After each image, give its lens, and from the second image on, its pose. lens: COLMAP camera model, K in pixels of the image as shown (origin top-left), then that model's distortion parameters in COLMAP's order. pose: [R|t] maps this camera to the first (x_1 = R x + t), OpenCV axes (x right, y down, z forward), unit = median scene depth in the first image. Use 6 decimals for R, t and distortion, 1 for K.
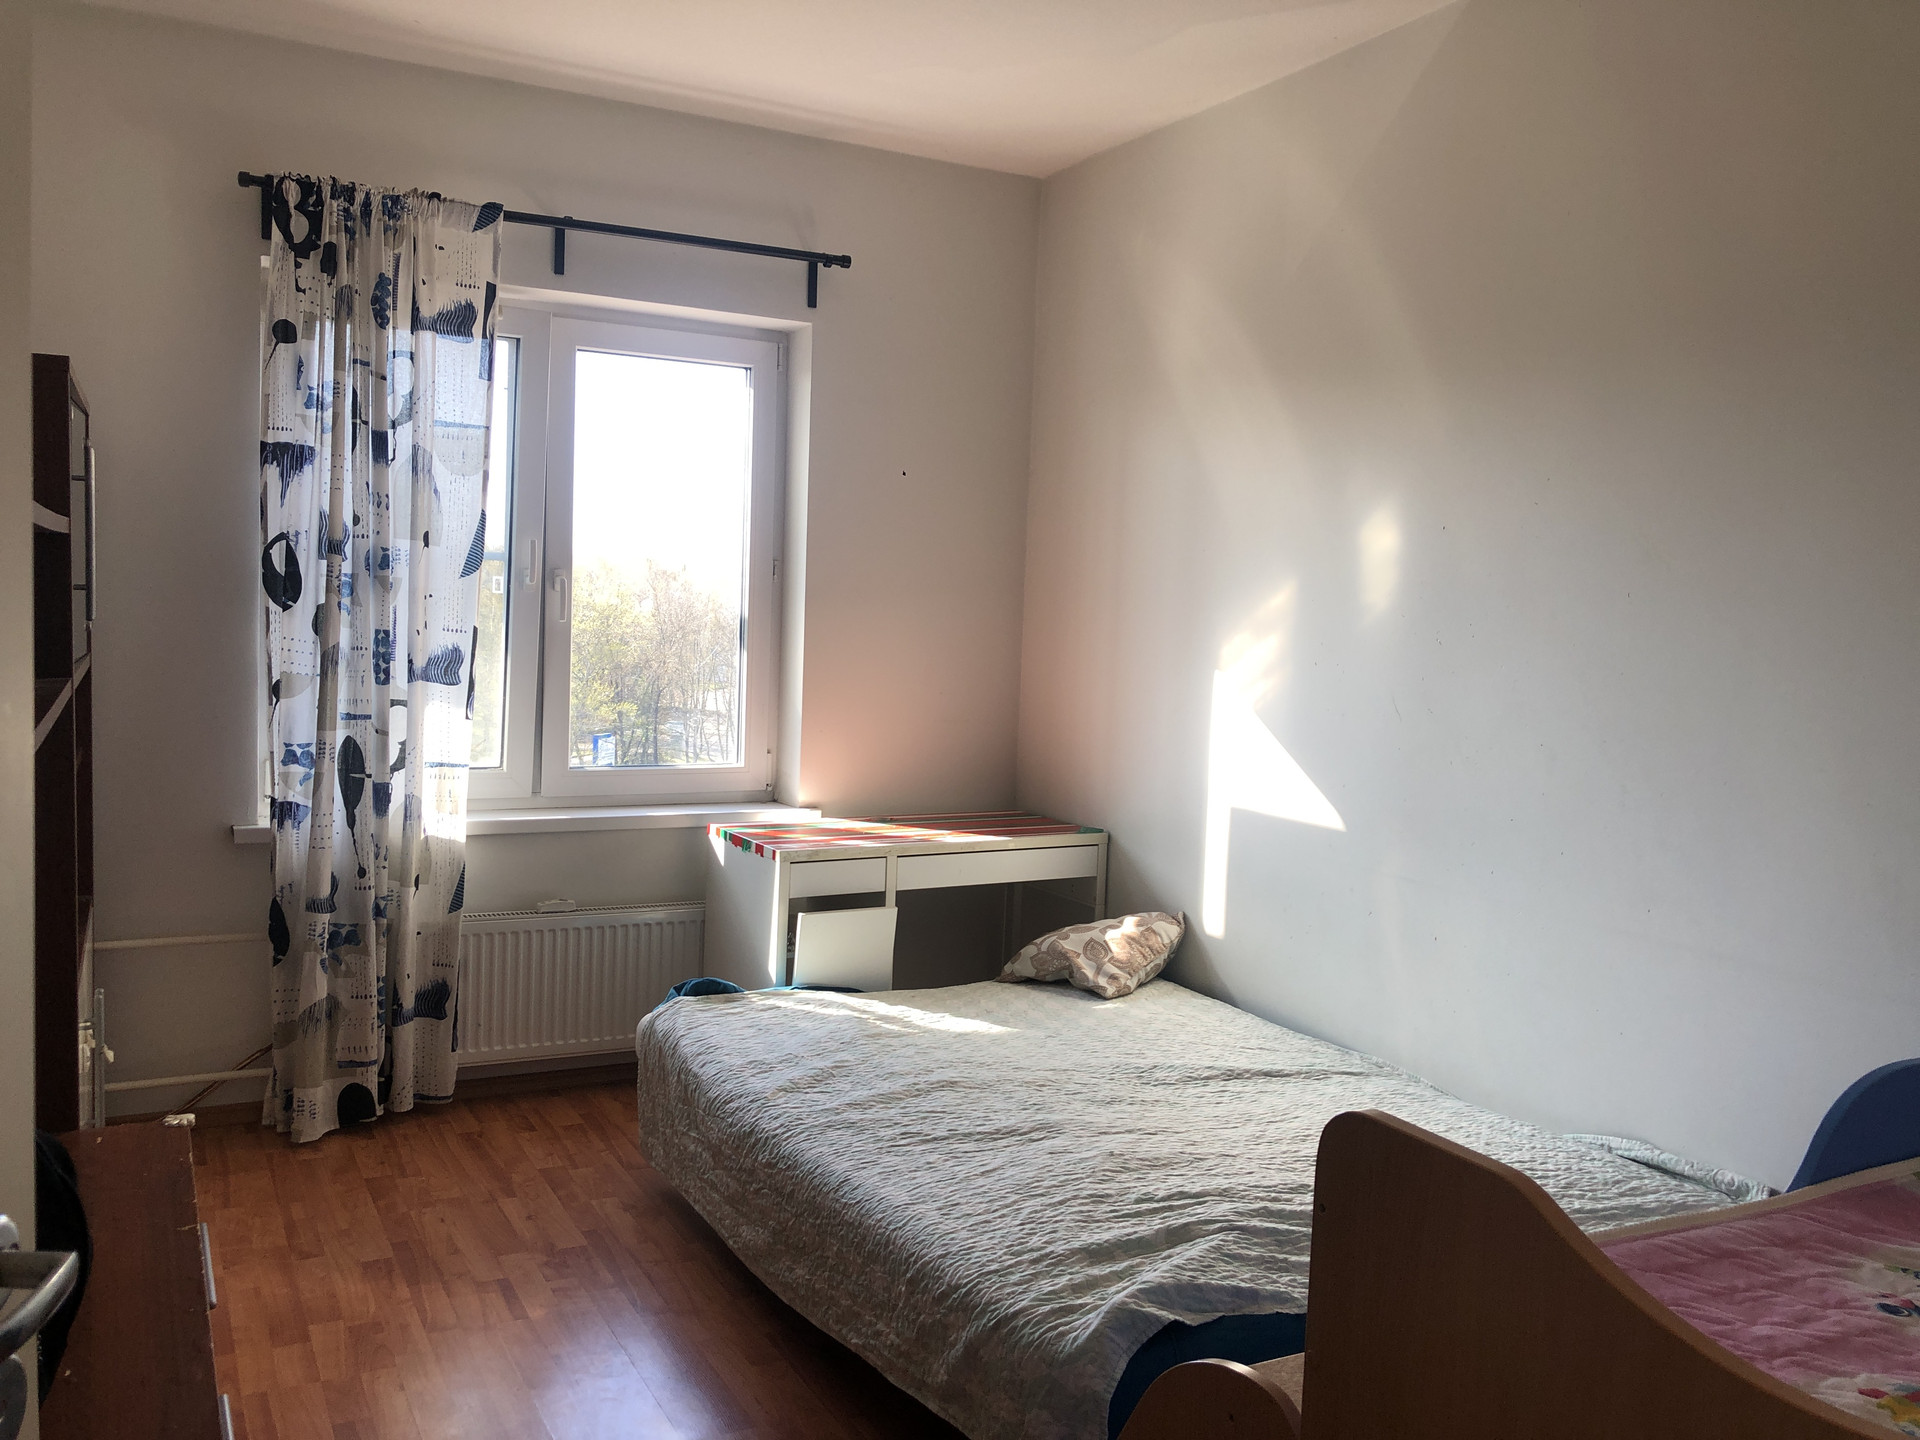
lens RADIAL K [[1570.6, 0, 960.0], [0, 1570.6, 720.0], [0, 0, 1]] dist [0.002220, 0.003189]
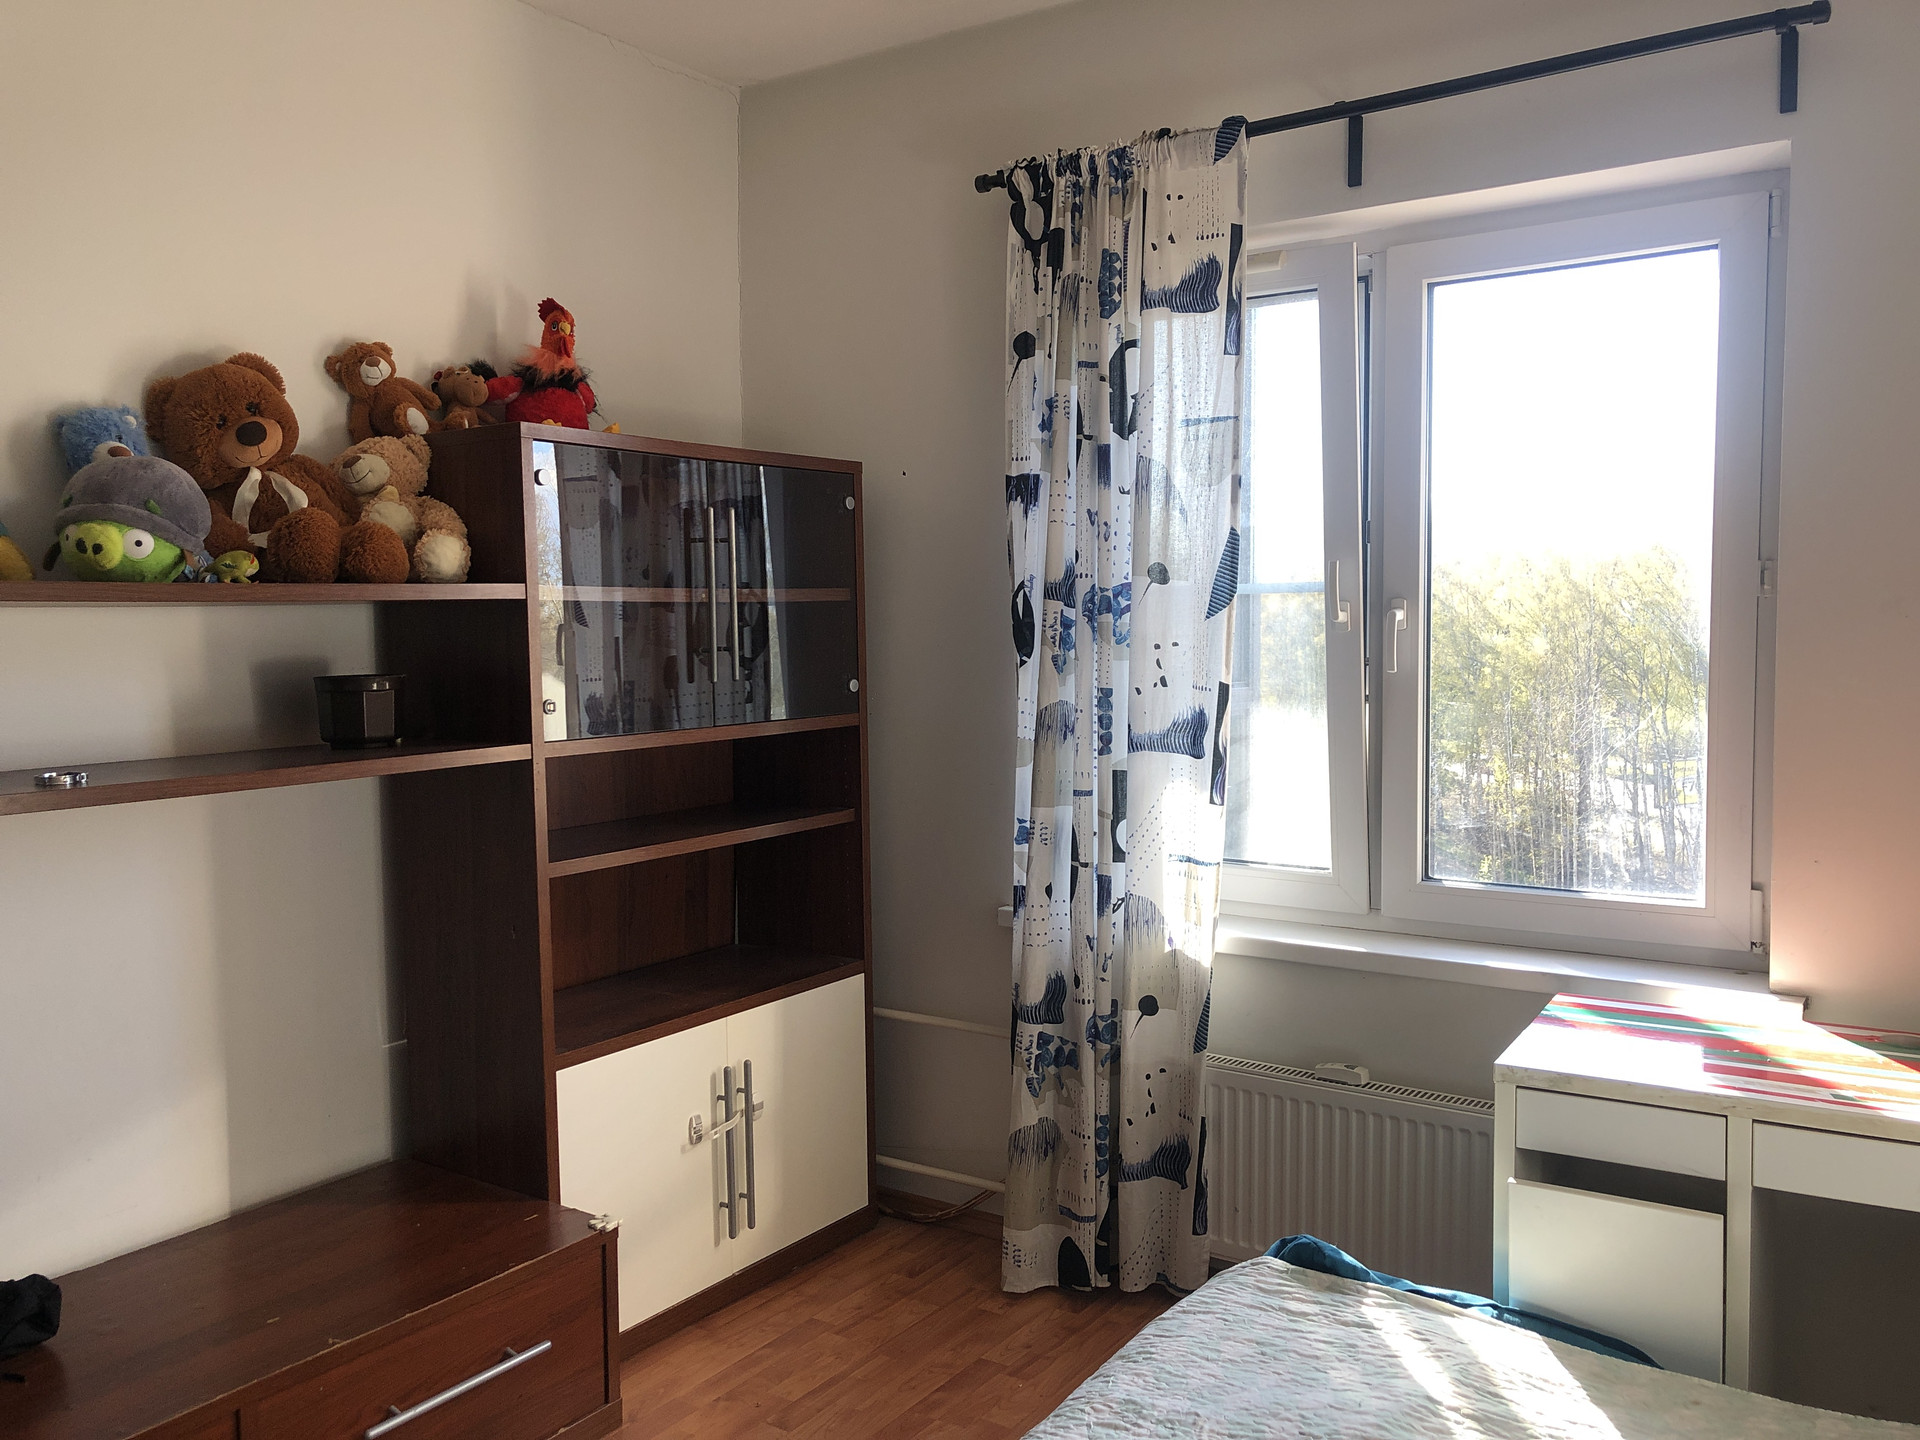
lens RADIAL K [[1577.0, 0, 960.0], [0, 1577.0, 720.0], [0, 0, 1]] dist [0.054515, -0.003470]
pose [[0.479039, 0.014678, -0.877671, 0.313751], [-0.043213, 0.999042, -0.006878, -0.031805], [0.876730, 0.041222, 0.479214, 0.540769]]
